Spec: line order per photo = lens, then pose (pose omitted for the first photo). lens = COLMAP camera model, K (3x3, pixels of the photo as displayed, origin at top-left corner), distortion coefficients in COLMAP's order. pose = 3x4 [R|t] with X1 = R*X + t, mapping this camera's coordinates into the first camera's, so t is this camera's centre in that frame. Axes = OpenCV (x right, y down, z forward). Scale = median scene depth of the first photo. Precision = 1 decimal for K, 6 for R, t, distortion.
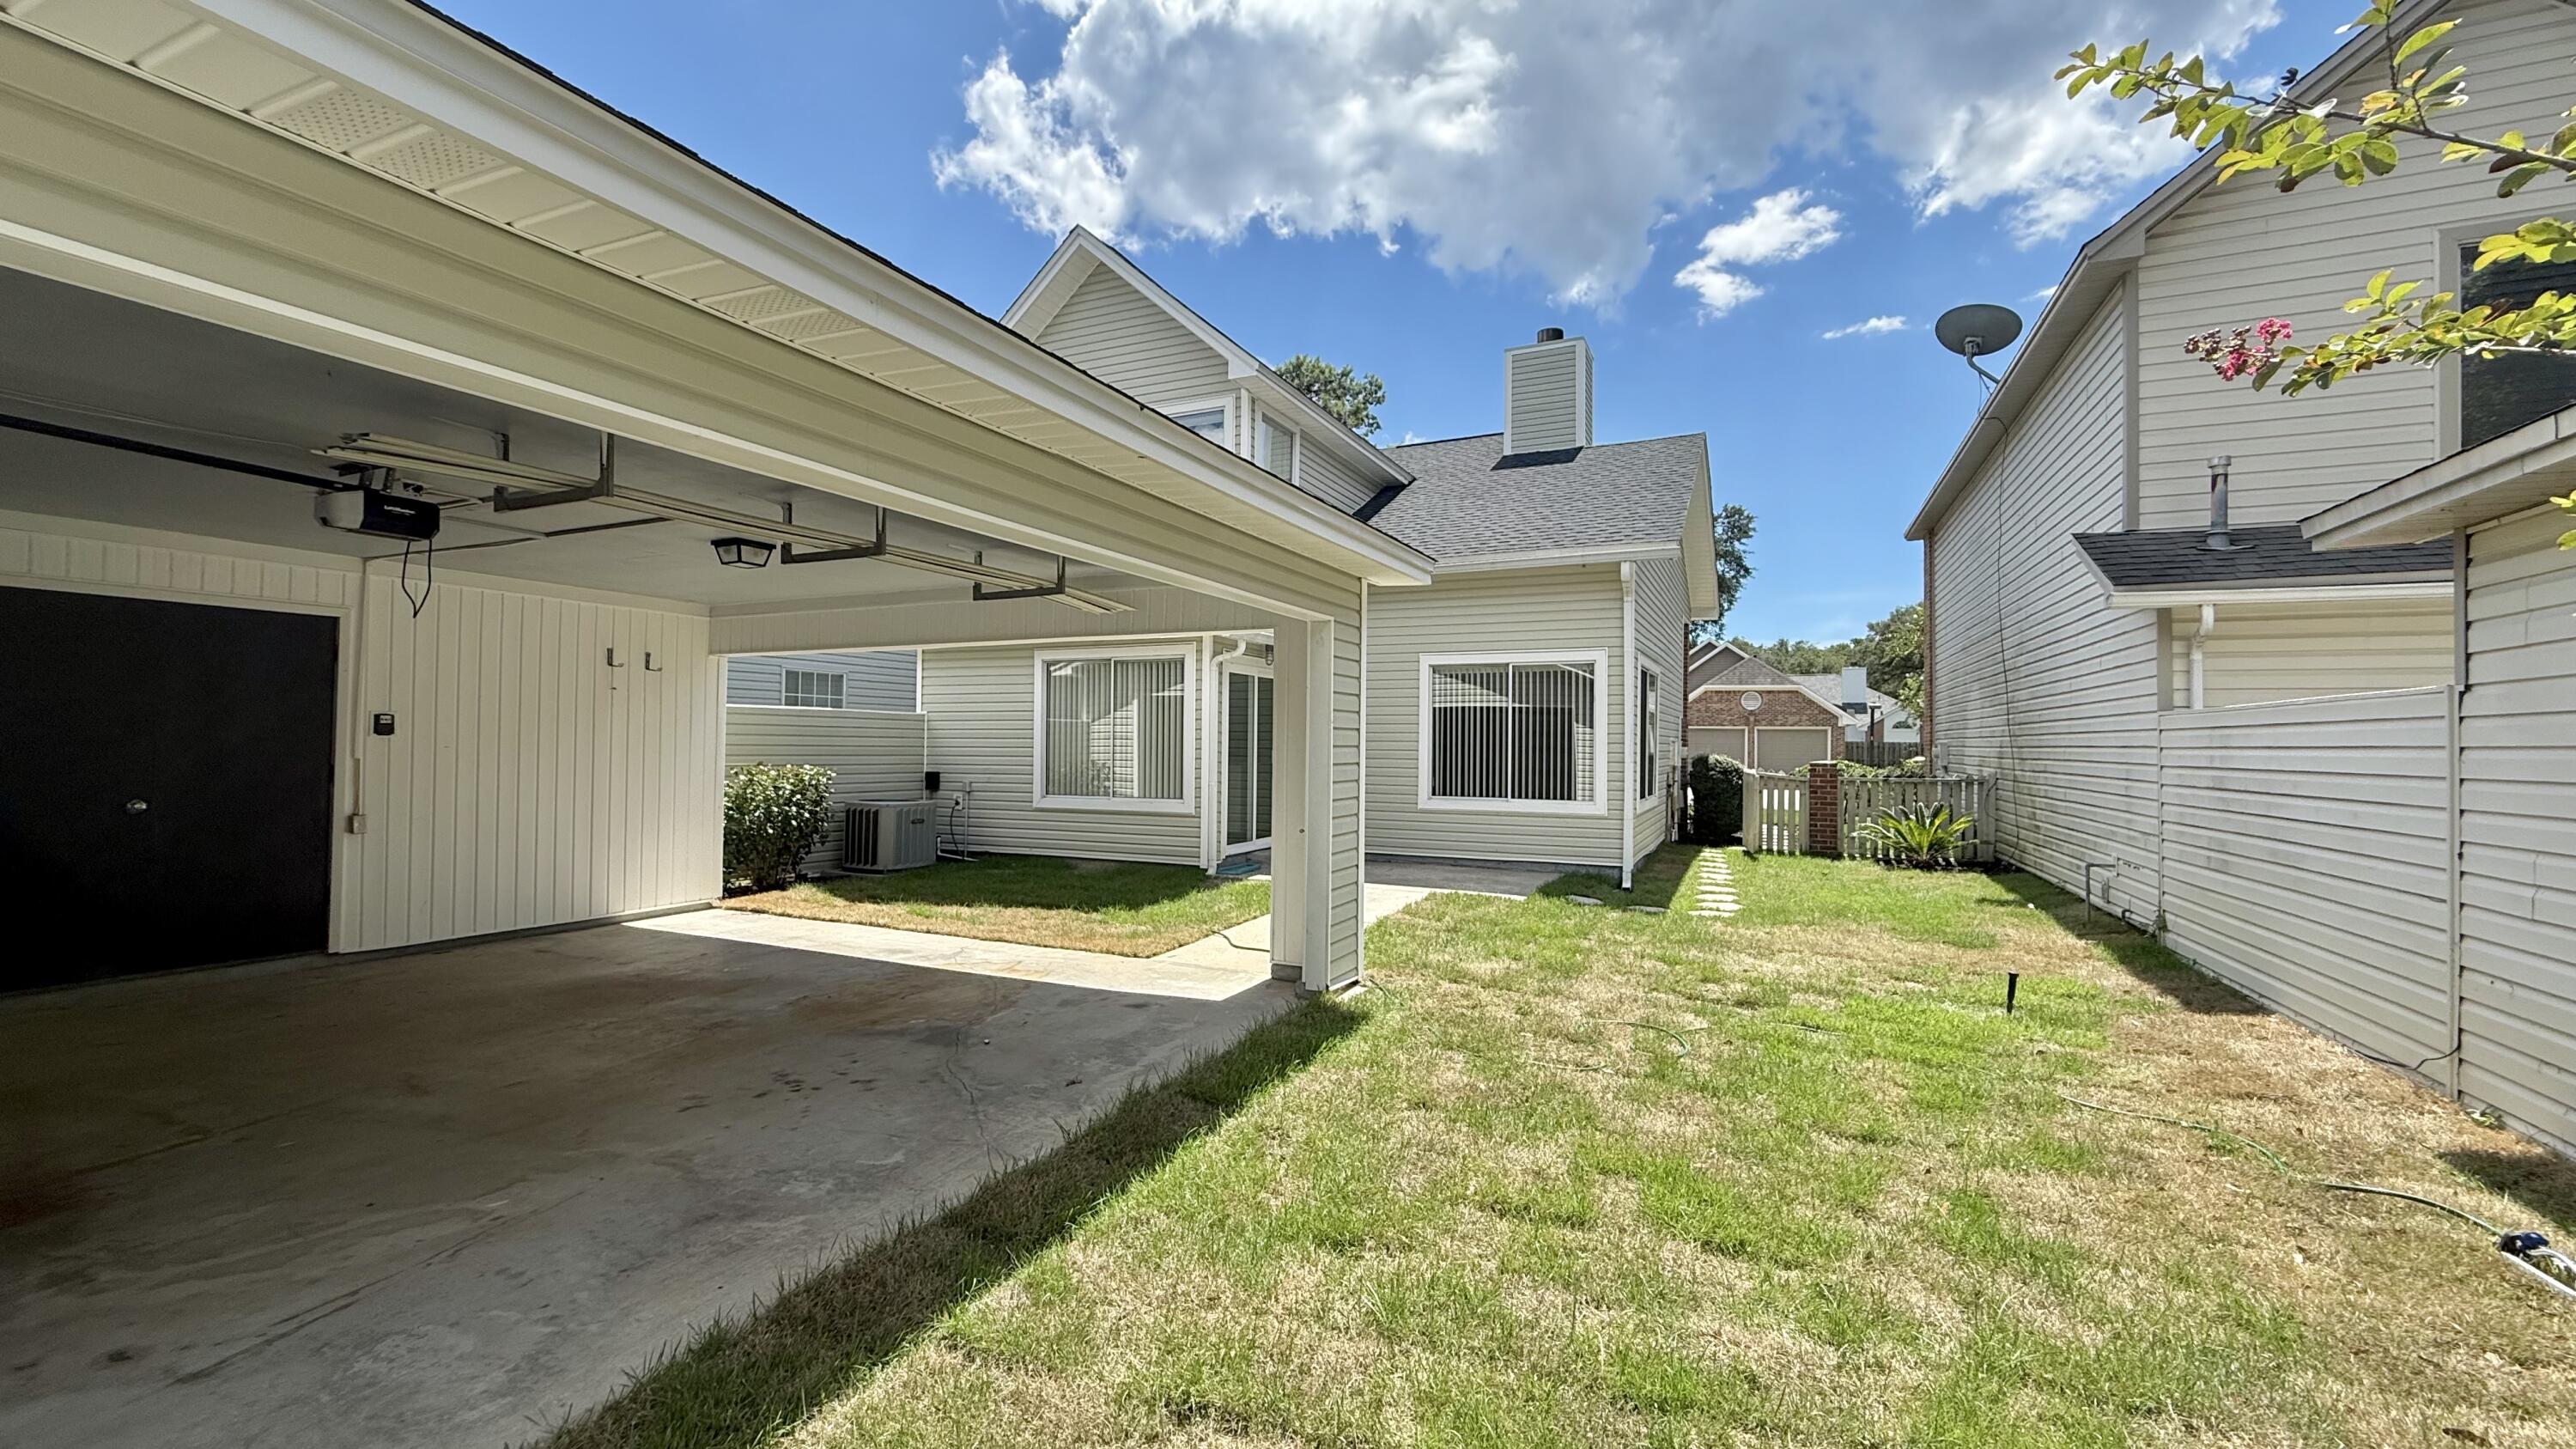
lens RADIAL K [[1039.7, 0, 1279.2], [0, 1039.7, 736.5], [0, 0, 1]] dist [0.001911, 0.000864]
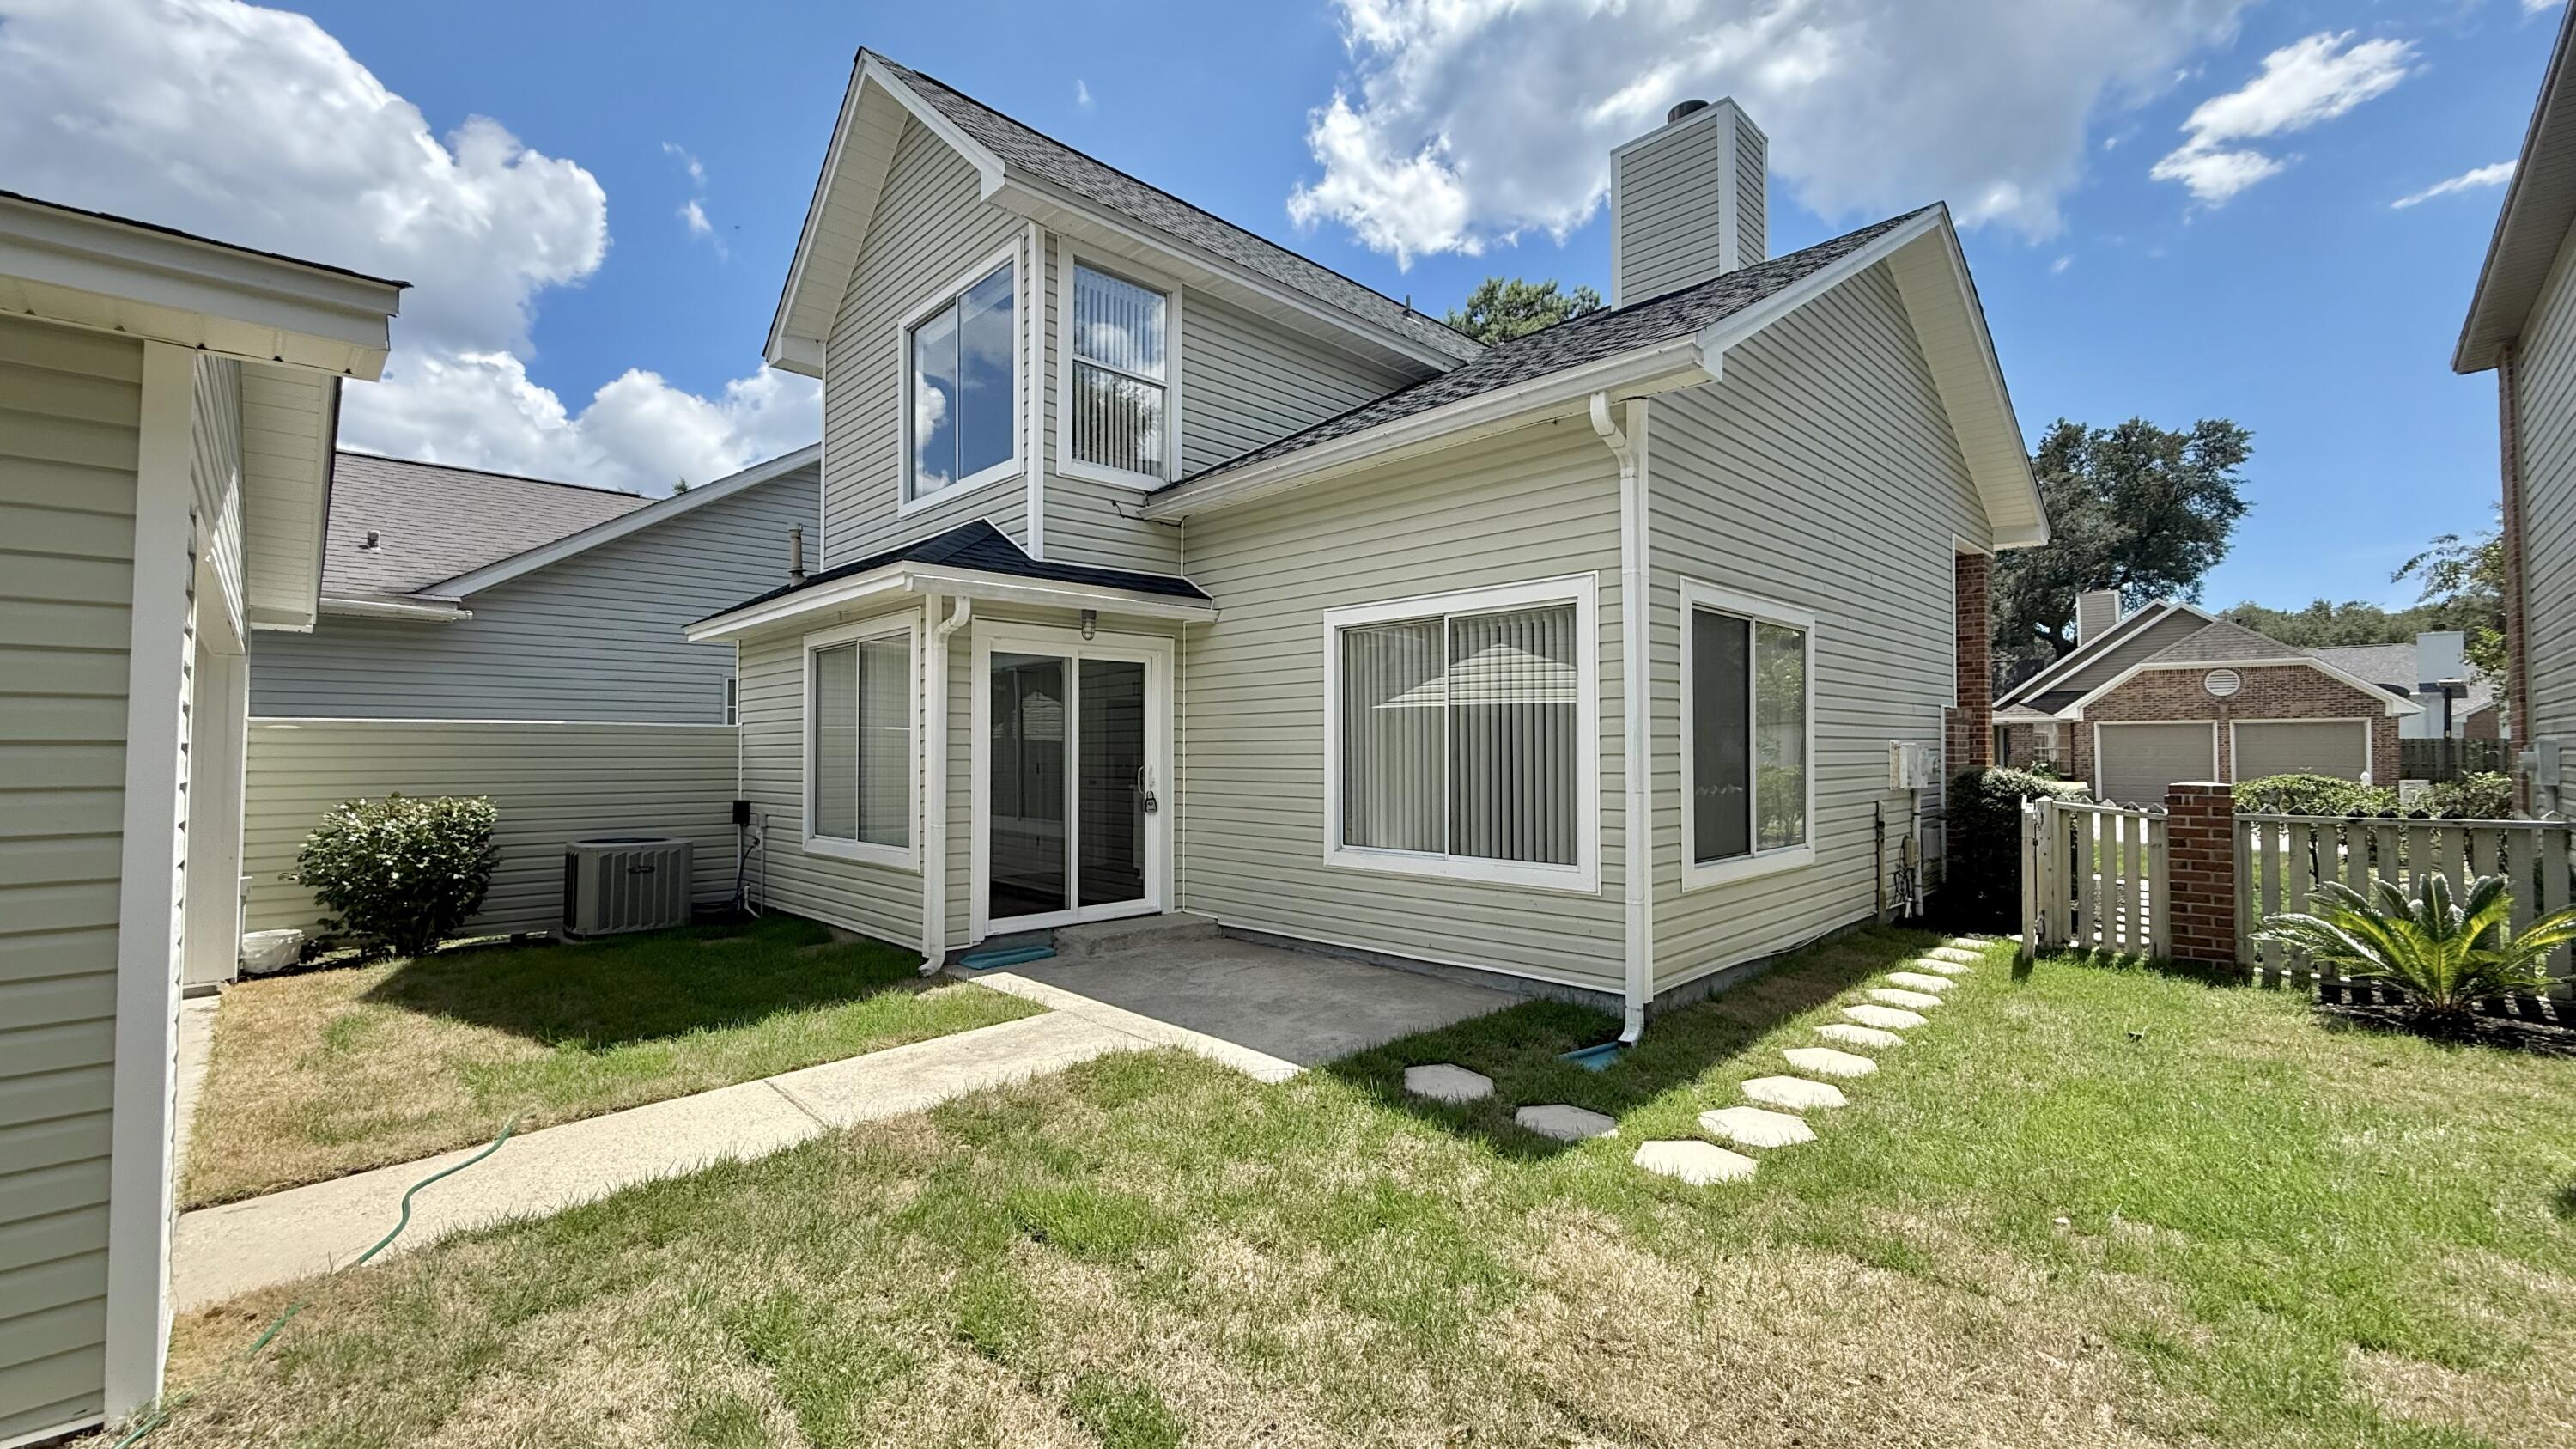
lens RADIAL K [[1039.7, 0, 1301.5], [0, 1039.7, 697.8], [0, 0, 1]] dist [0.001911, 0.000864]
pose [[0.941194, -0.028746, -0.336642, 0.071461], [0.013477, 0.998775, -0.047607, 0.000189], [0.337598, 0.040271, 0.940428, 0.093555]]
